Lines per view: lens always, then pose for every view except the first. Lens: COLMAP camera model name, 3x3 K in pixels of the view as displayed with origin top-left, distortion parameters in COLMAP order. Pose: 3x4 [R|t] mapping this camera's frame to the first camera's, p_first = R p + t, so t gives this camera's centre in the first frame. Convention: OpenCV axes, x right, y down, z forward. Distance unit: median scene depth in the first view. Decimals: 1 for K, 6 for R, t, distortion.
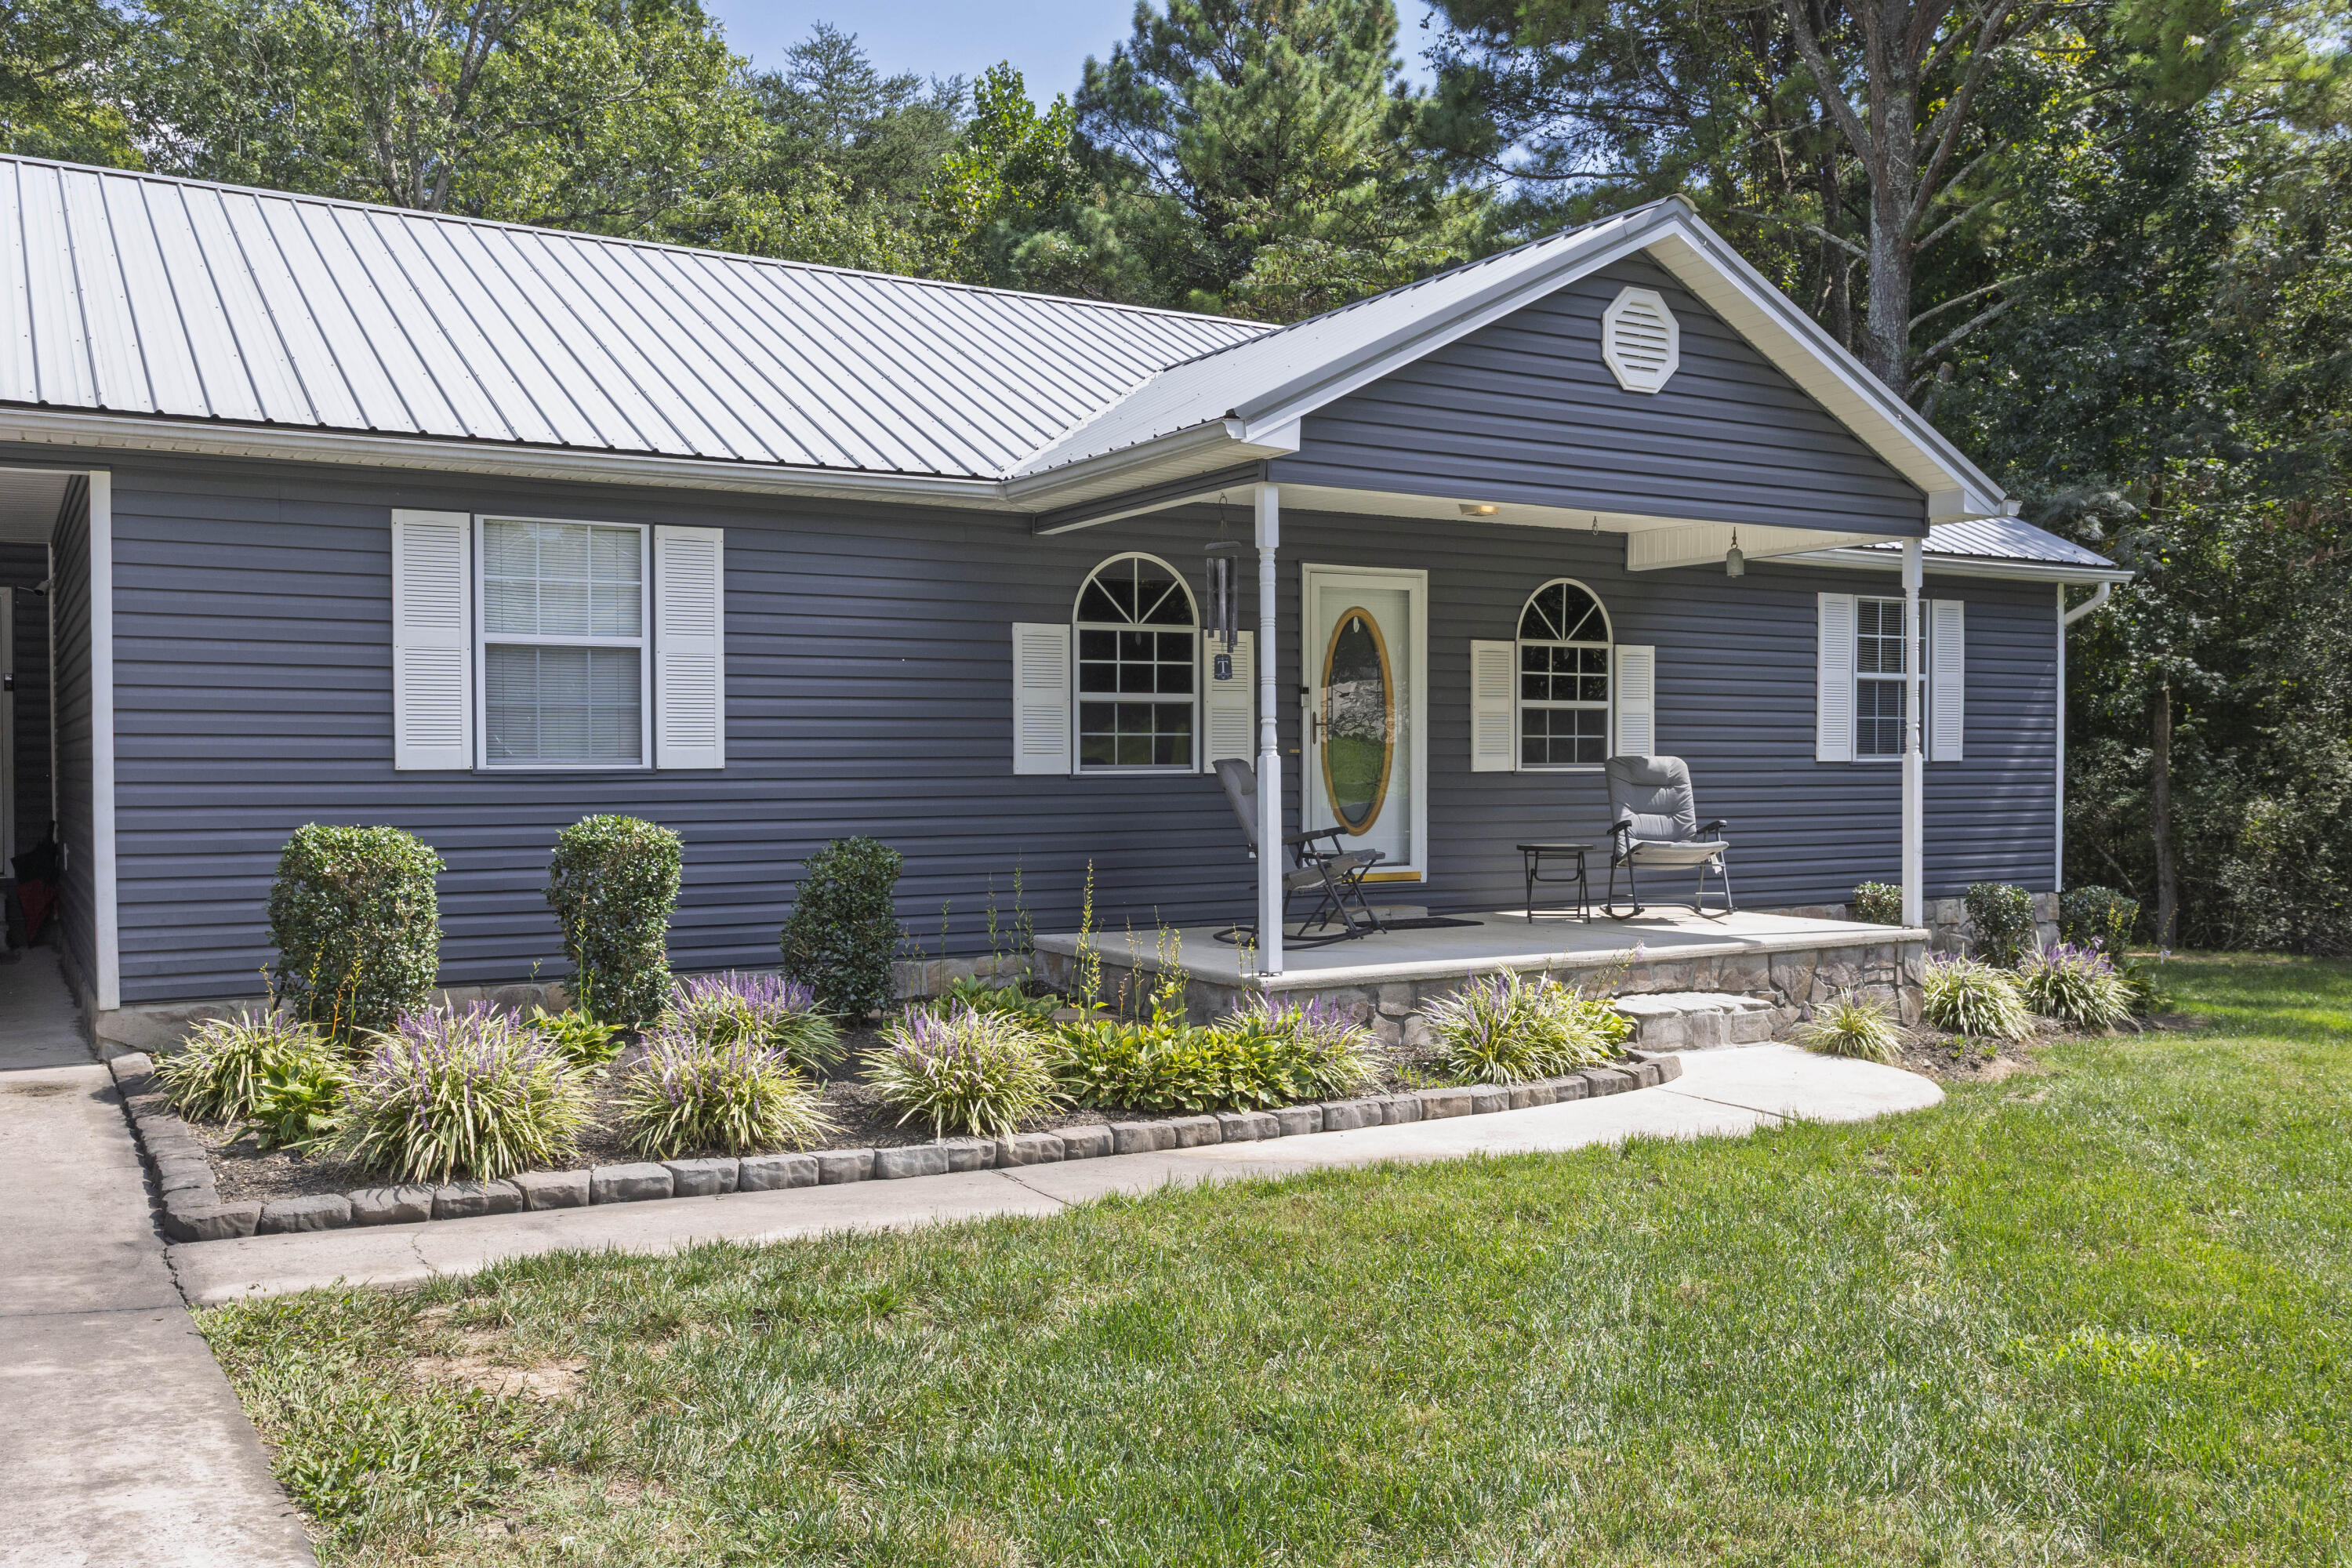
lens RADIAL K [[1966.2, 0, 1163.4], [0, 1966.2, 798.6], [0, 0, 1]] dist [0.005337, 0.010793]
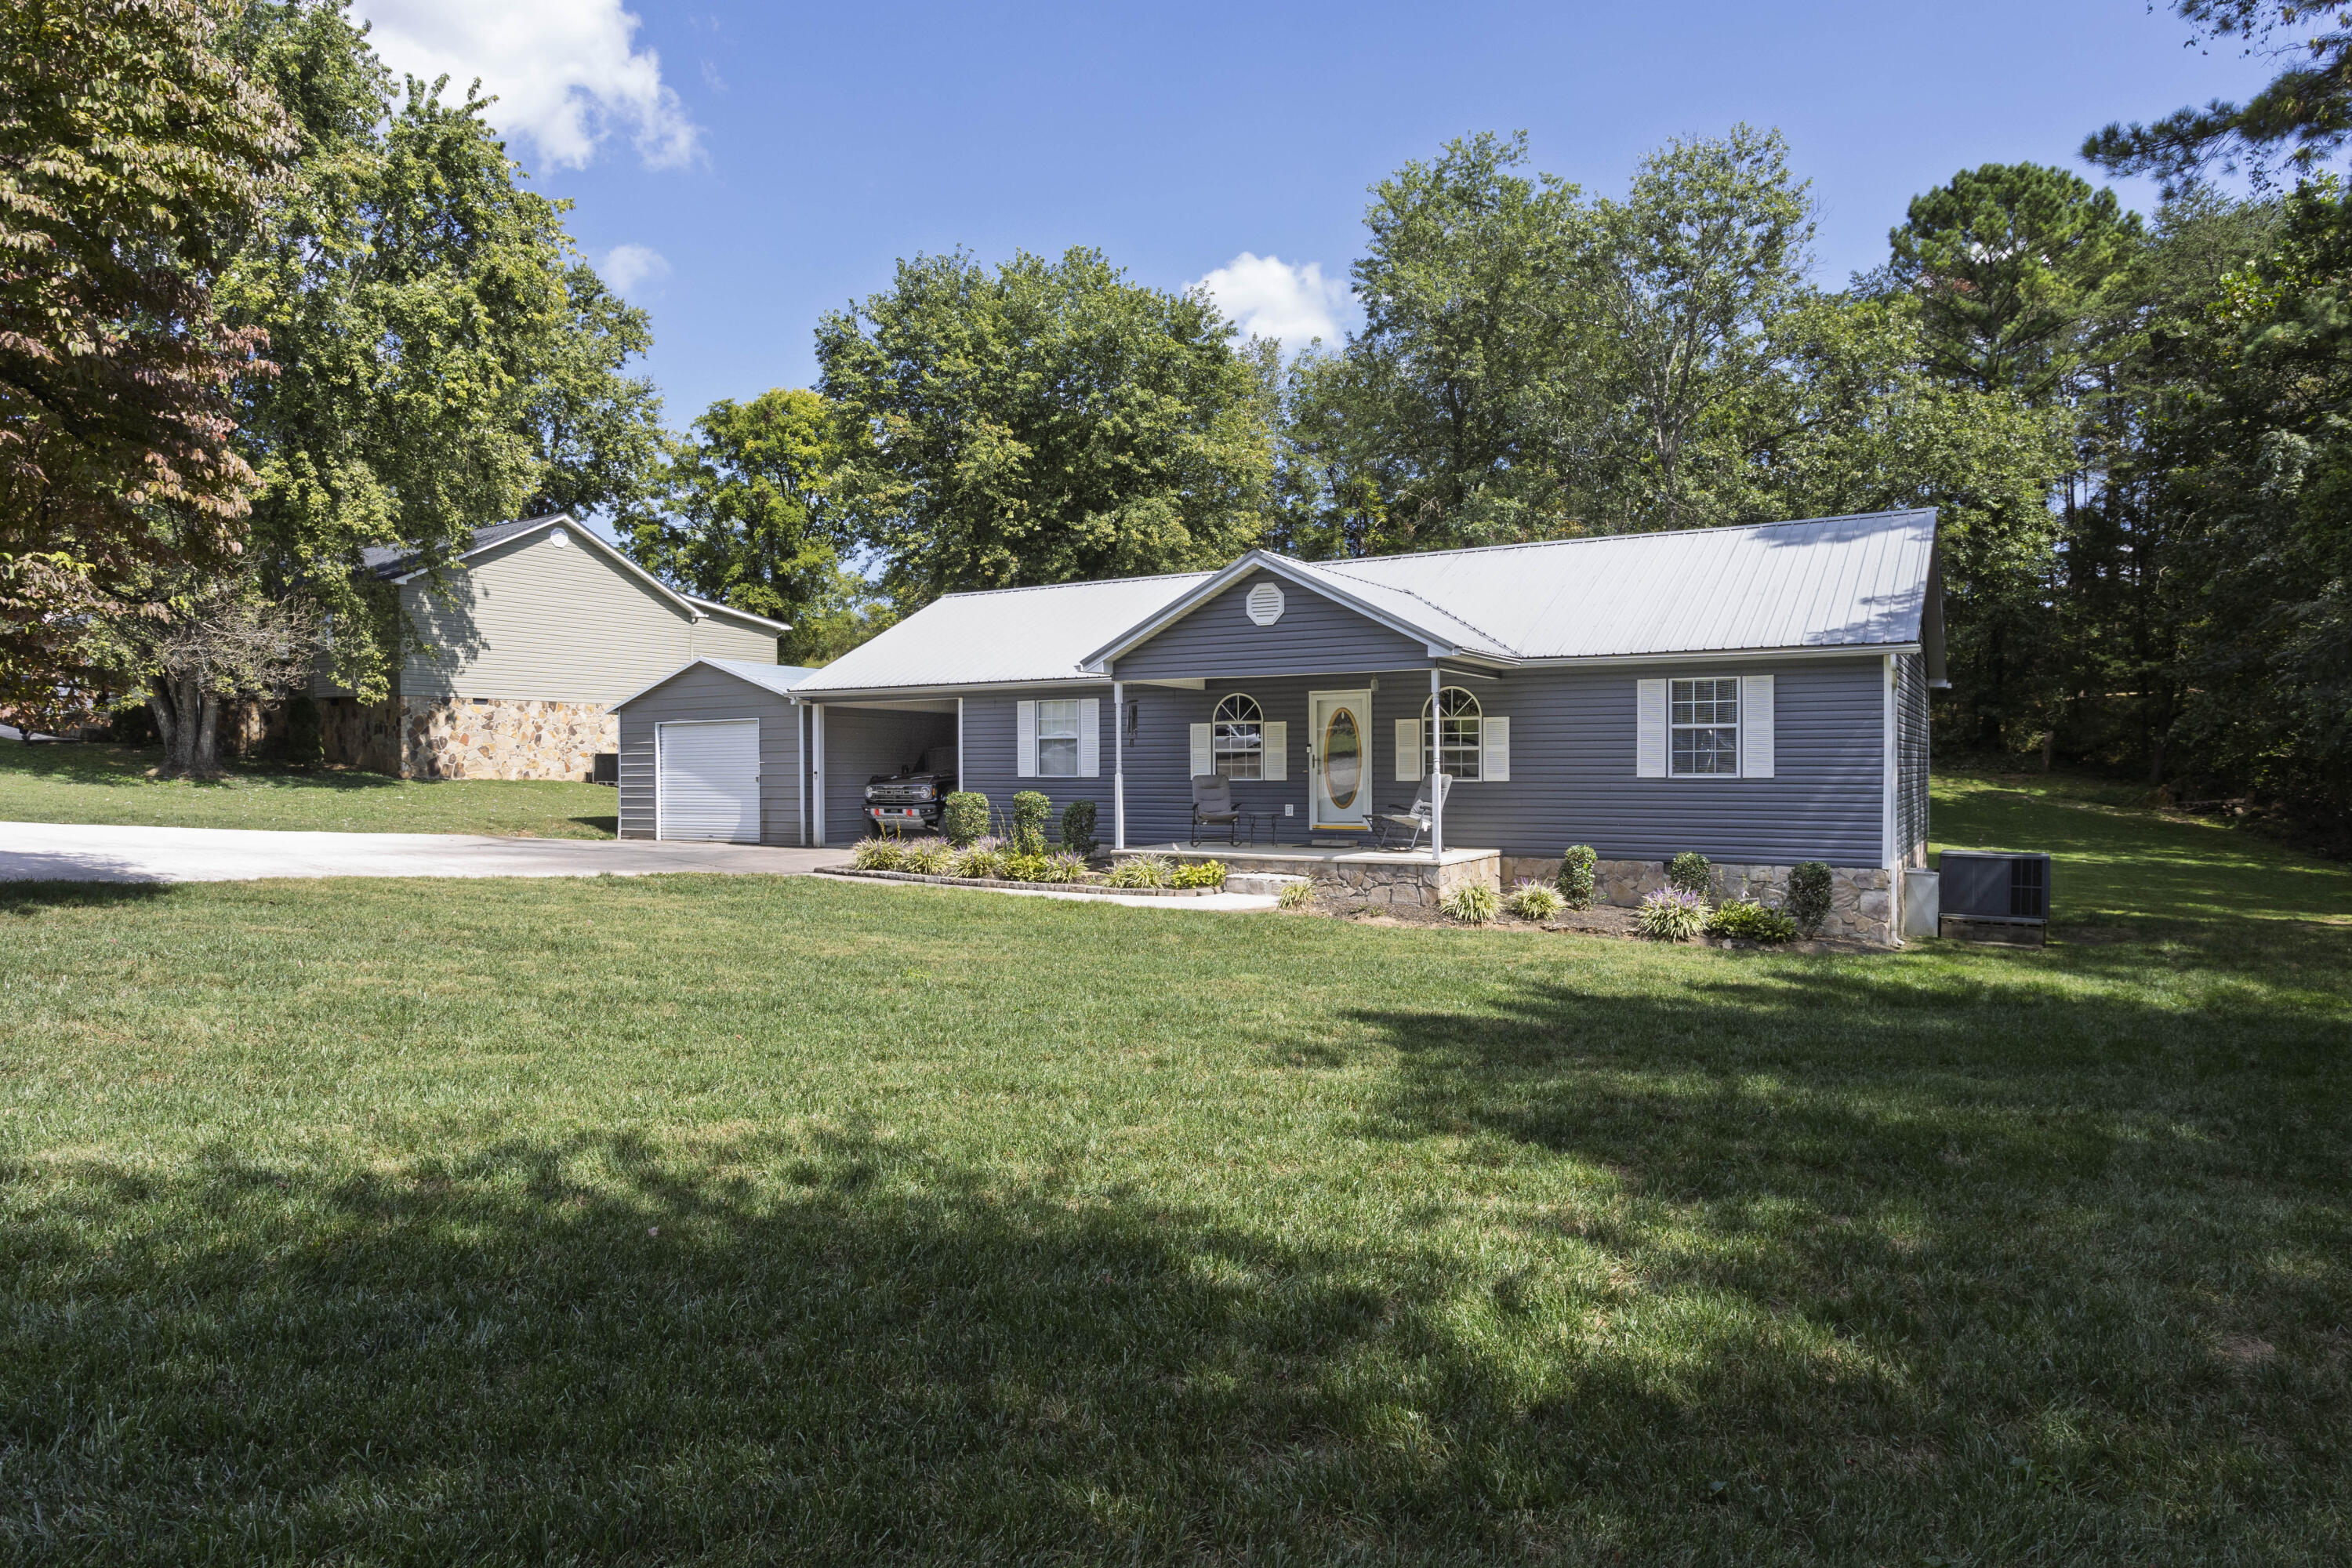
lens RADIAL K [[1400.2, 0, 1171.9], [0, 1400.2, 778.4], [0, 0, 1]] dist [0.007255, 0.002129]
pose [[0.464044, 0.008504, -0.885771, 1.741347], [-0.017736, 0.999843, 0.000308, -0.015865], [0.885634, 0.015567, 0.464122, 0.098726]]
